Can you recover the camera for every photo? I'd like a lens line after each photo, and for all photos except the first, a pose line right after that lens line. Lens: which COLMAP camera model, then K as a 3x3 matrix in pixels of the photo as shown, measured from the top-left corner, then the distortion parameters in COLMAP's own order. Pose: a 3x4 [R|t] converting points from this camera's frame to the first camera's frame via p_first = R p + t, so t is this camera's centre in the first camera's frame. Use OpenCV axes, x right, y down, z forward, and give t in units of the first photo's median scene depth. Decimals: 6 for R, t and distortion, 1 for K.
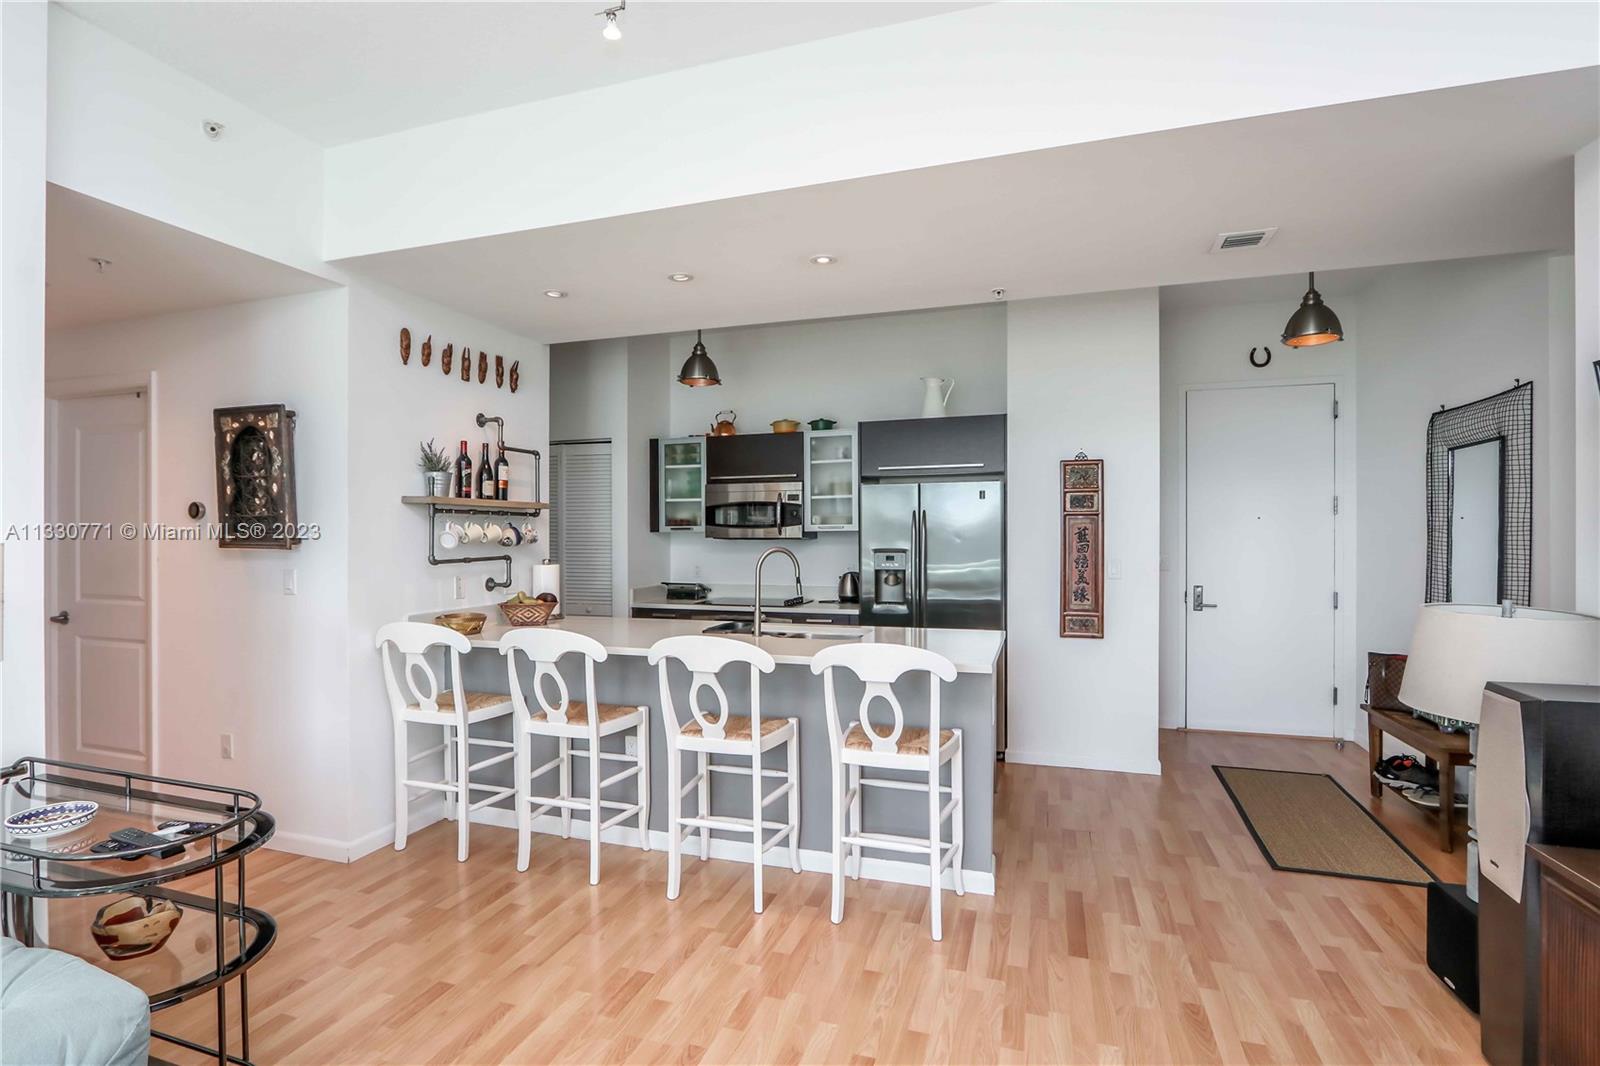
lens RADIAL K [[777.7, 0, 781.8], [0, 777.7, 541.7], [0, 0, 1]] dist [-0.014304, 0.001423]
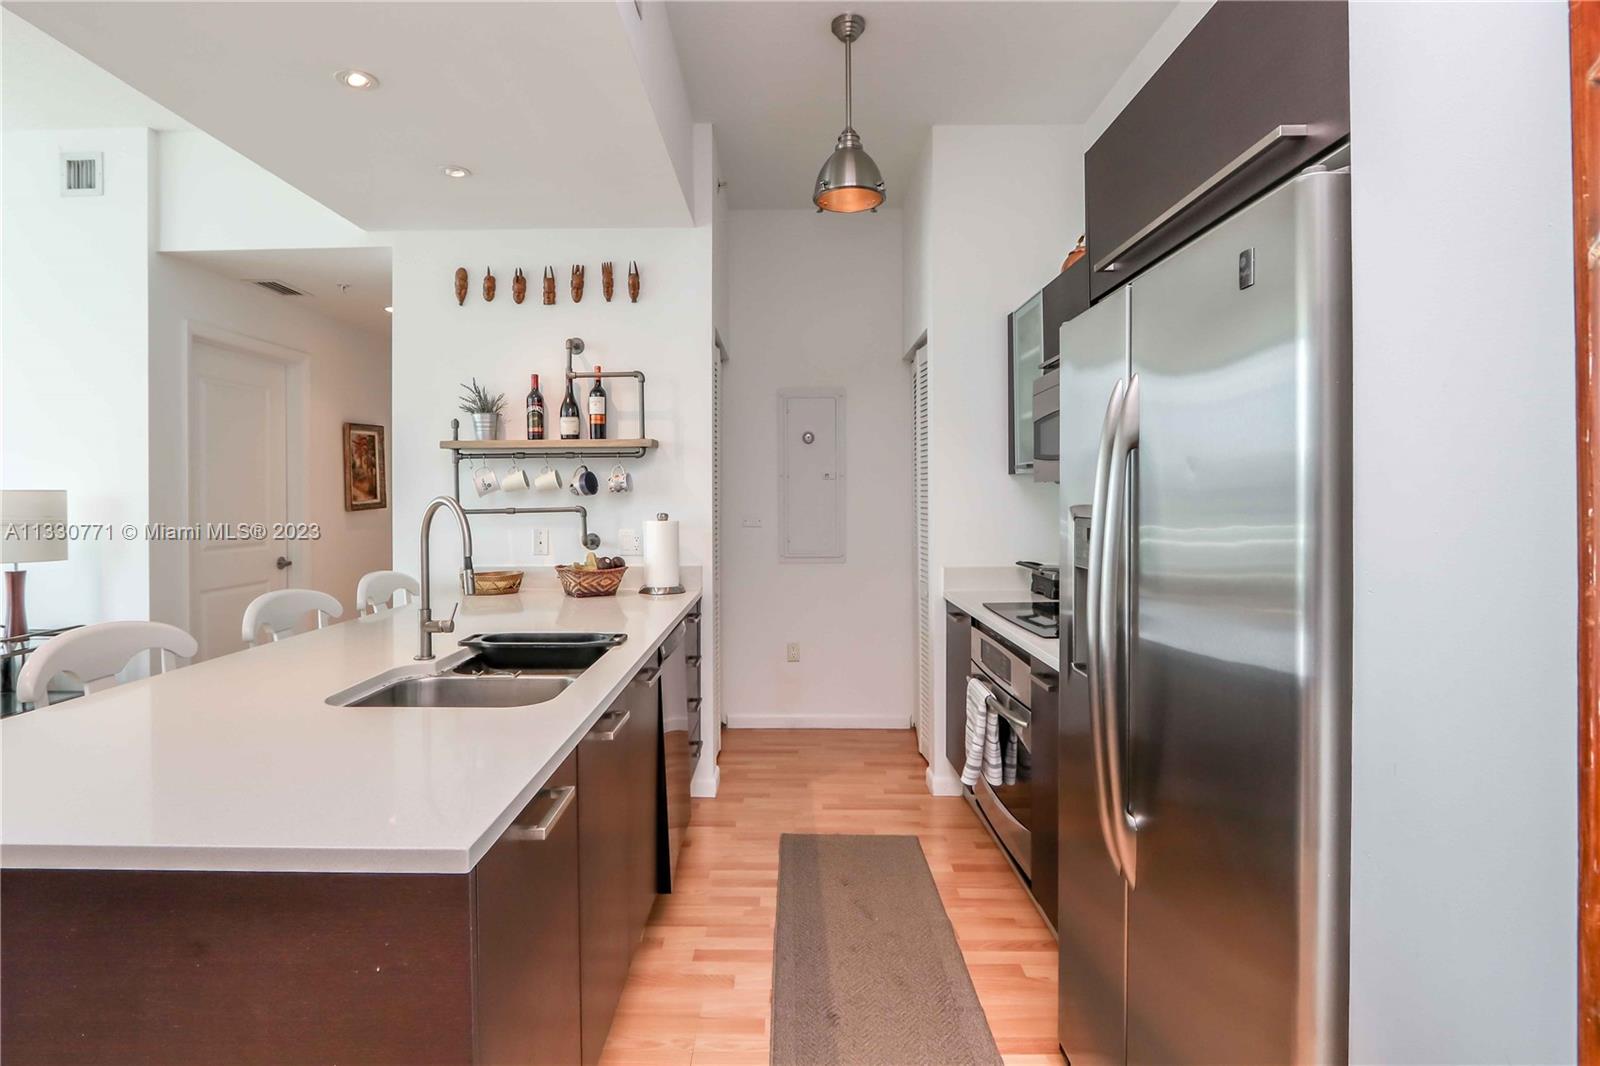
lens RADIAL K [[851.0, 0, 764.9], [0, 851.0, 521.5], [0, 0, 1]] dist [-0.003439, 0.000051]
pose [[0.306401, 0.008548, -0.951864, 0.510436], [0.002134, 0.999951, 0.009666, 0.023229], [0.951900, -0.004993, 0.306368, 0.830804]]
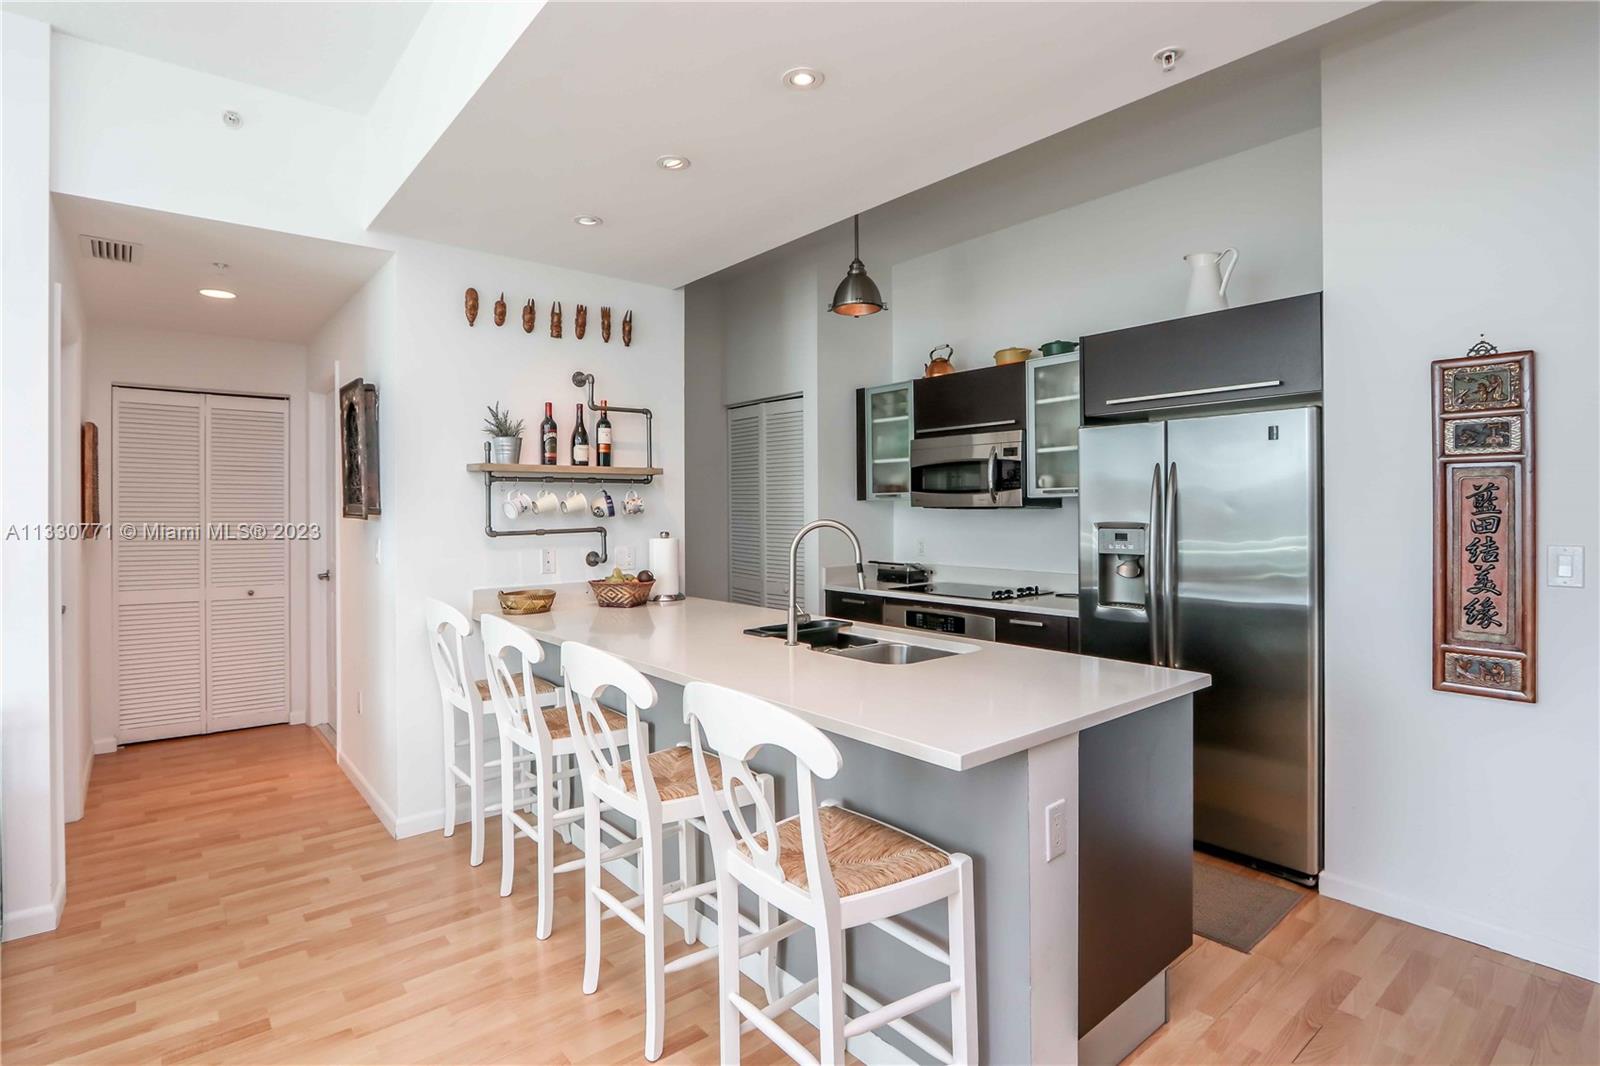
lens RADIAL K [[777.7, 0, 768.9], [0, 777.7, 514.8], [0, 0, 1]] dist [-0.014304, 0.001423]
pose [[0.839956, 0.002429, -0.542650, 0.273340], [0.000641, 0.999985, 0.005468, -0.001459], [0.542655, -0.004941, 0.839941, 0.318291]]
